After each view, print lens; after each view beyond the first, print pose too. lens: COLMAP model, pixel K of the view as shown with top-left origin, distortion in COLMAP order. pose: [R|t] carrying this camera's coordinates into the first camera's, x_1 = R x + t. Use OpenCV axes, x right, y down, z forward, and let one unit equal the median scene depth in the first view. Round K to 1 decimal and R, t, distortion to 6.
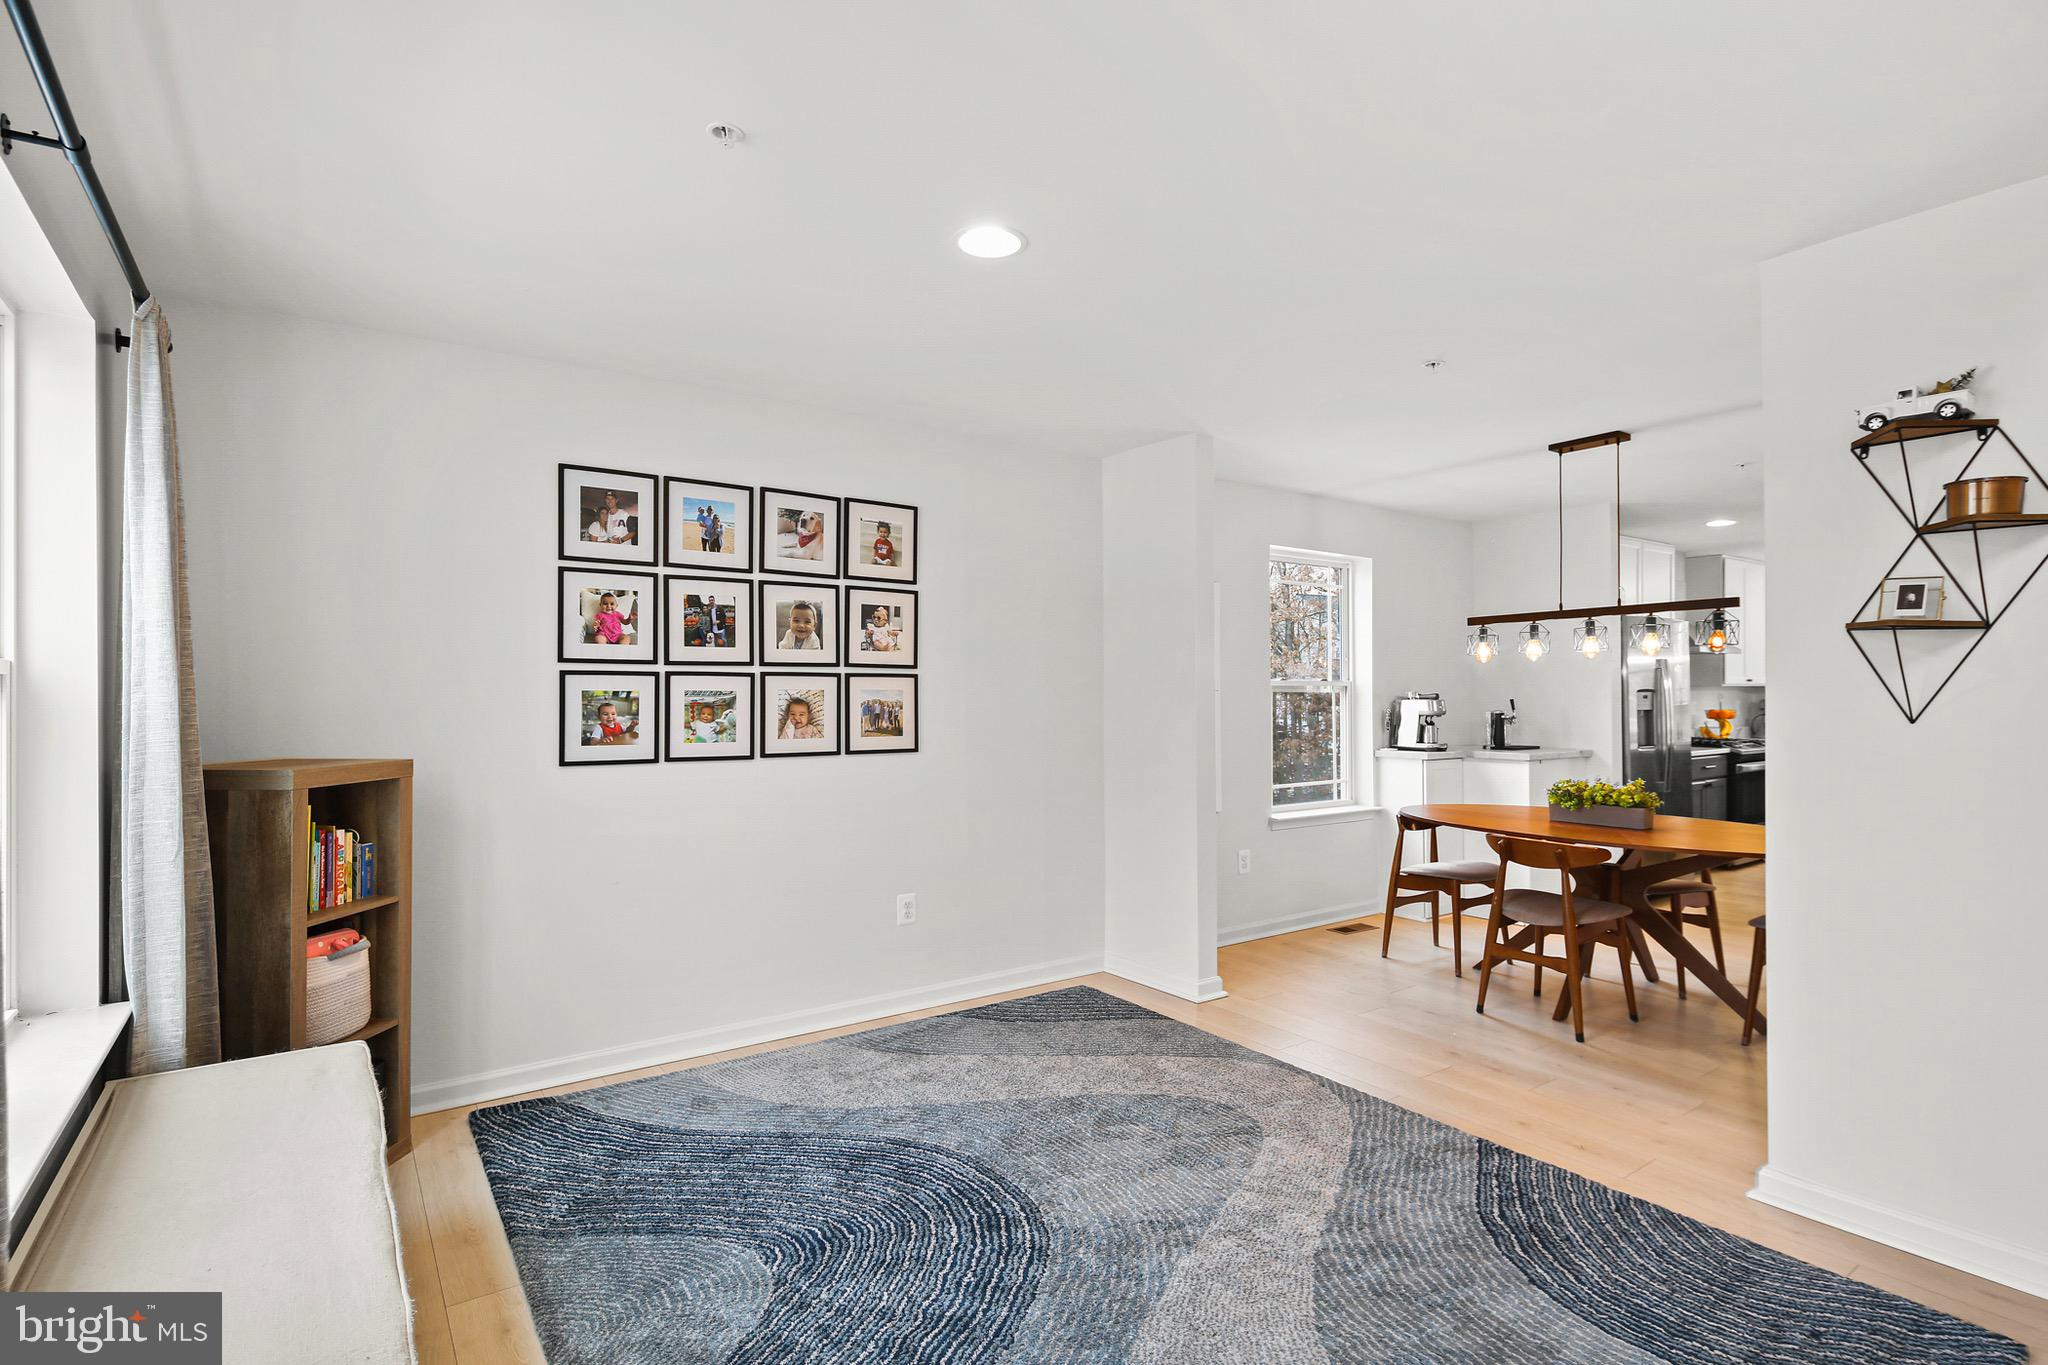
lens RADIAL K [[1004.2, 0, 1023.4], [0, 1004.2, 676.3], [0, 0, 1]] dist [0.001590, -0.000068]
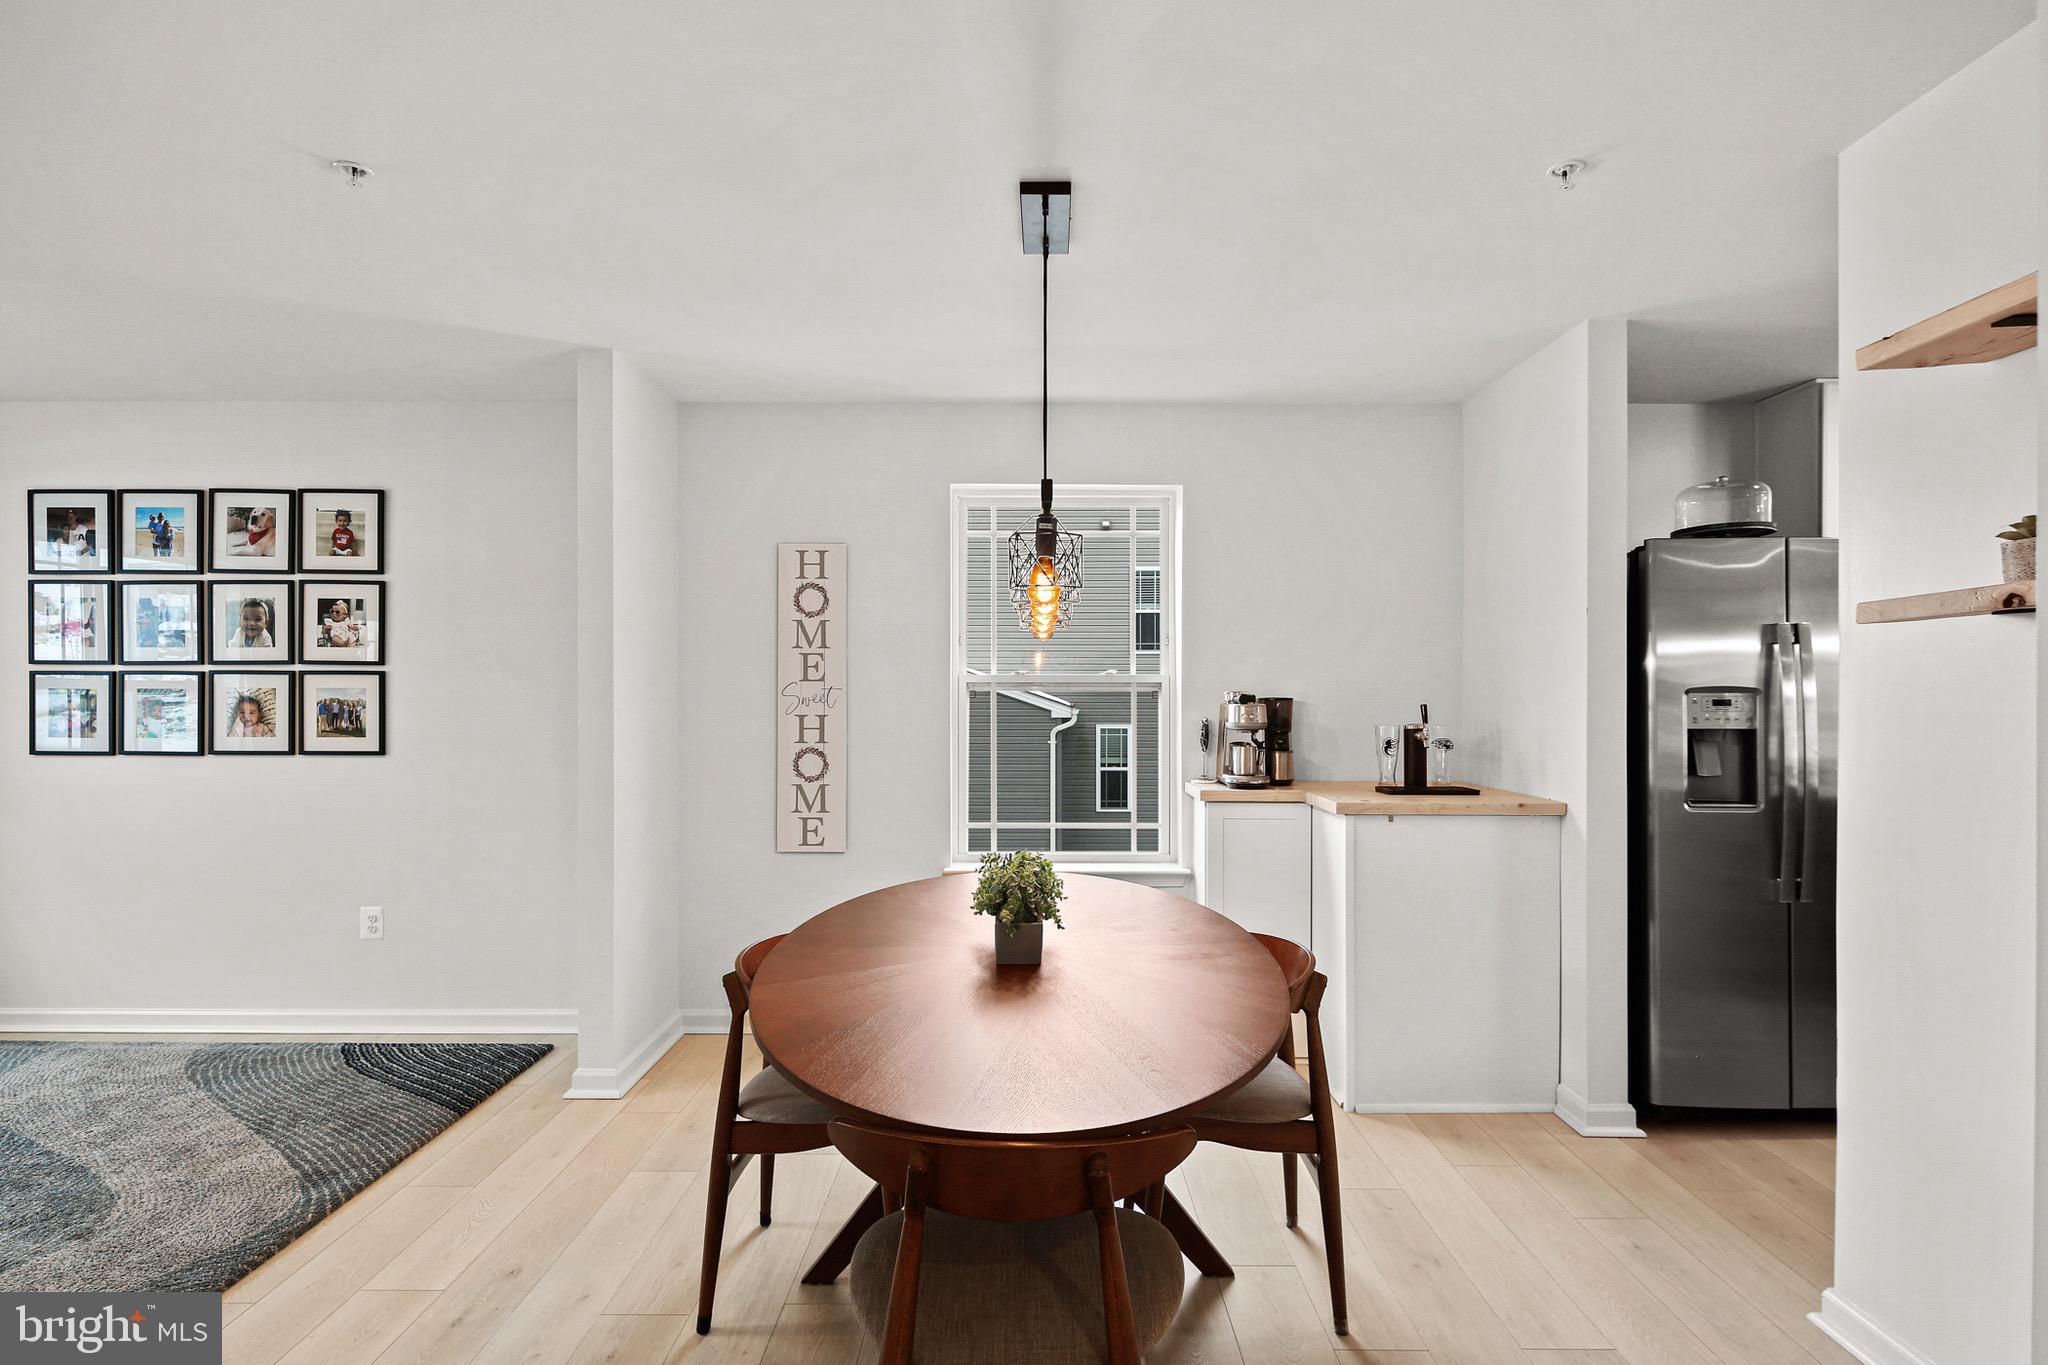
lens RADIAL K [[1000.2, 0, 1026.8], [0, 1000.2, 685.4], [0, 0, 1]] dist [0.000790, -0.000601]
pose [[0.813650, -0.002075, -0.581351, 0.925095], [0.007890, 0.999941, 0.007473, 0.009137], [0.581302, -0.010667, 0.813618, 0.603426]]
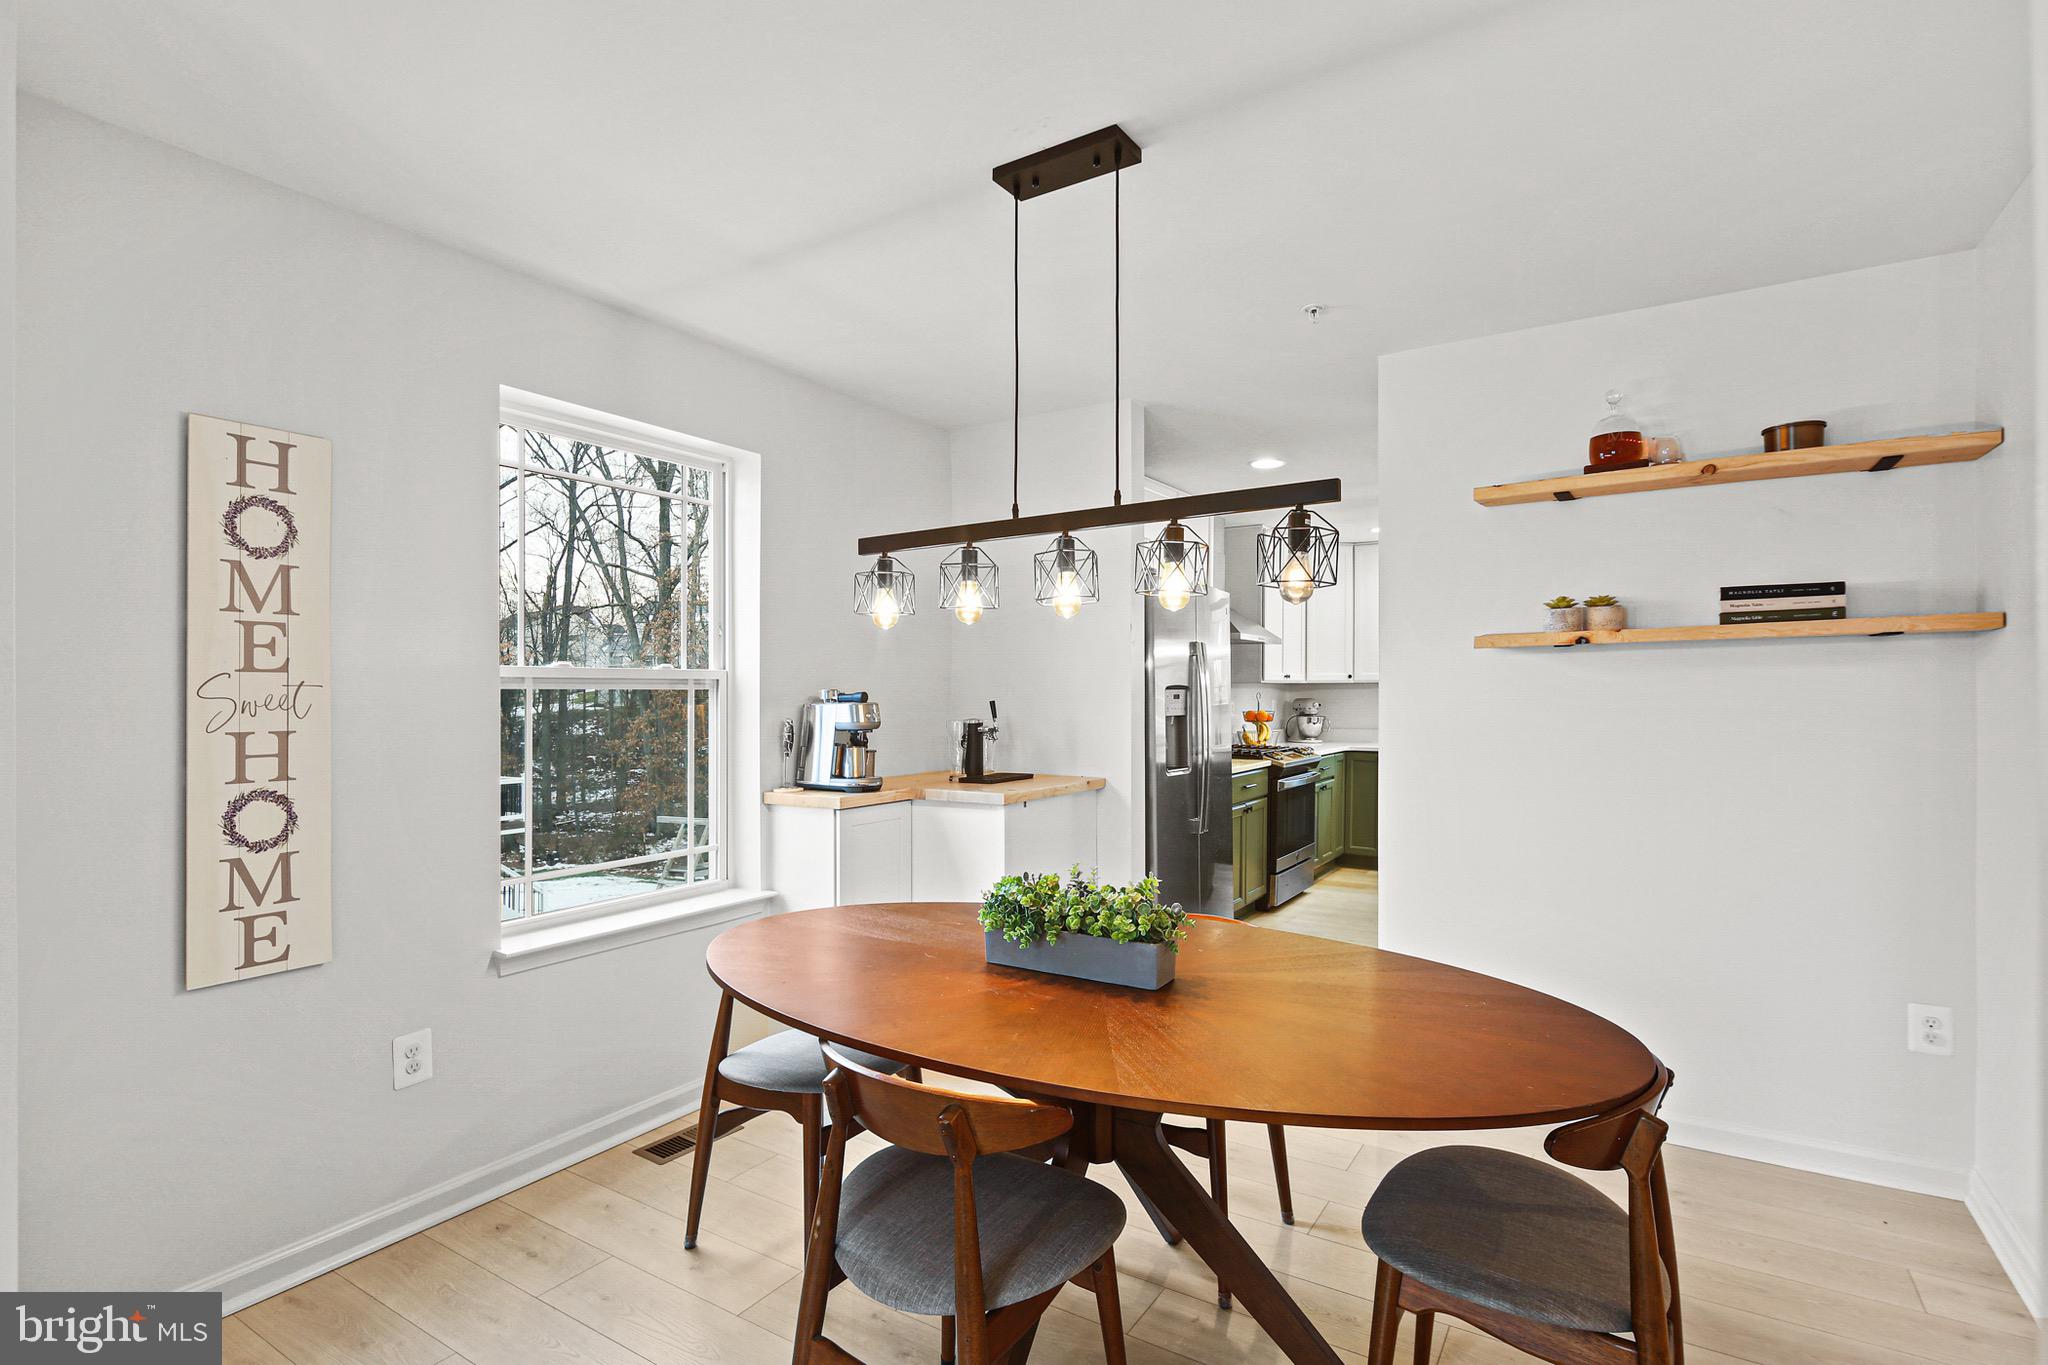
lens RADIAL K [[1000.2, 0, 1026.8], [0, 1000.2, 685.4], [0, 0, 1]] dist [0.000790, -0.000601]
pose [[0.923727, 0.001209, 0.383049, 0.390595], [-0.004919, 0.999950, 0.008705, 0.011174], [-0.383019, -0.009926, 0.923687, 0.607476]]
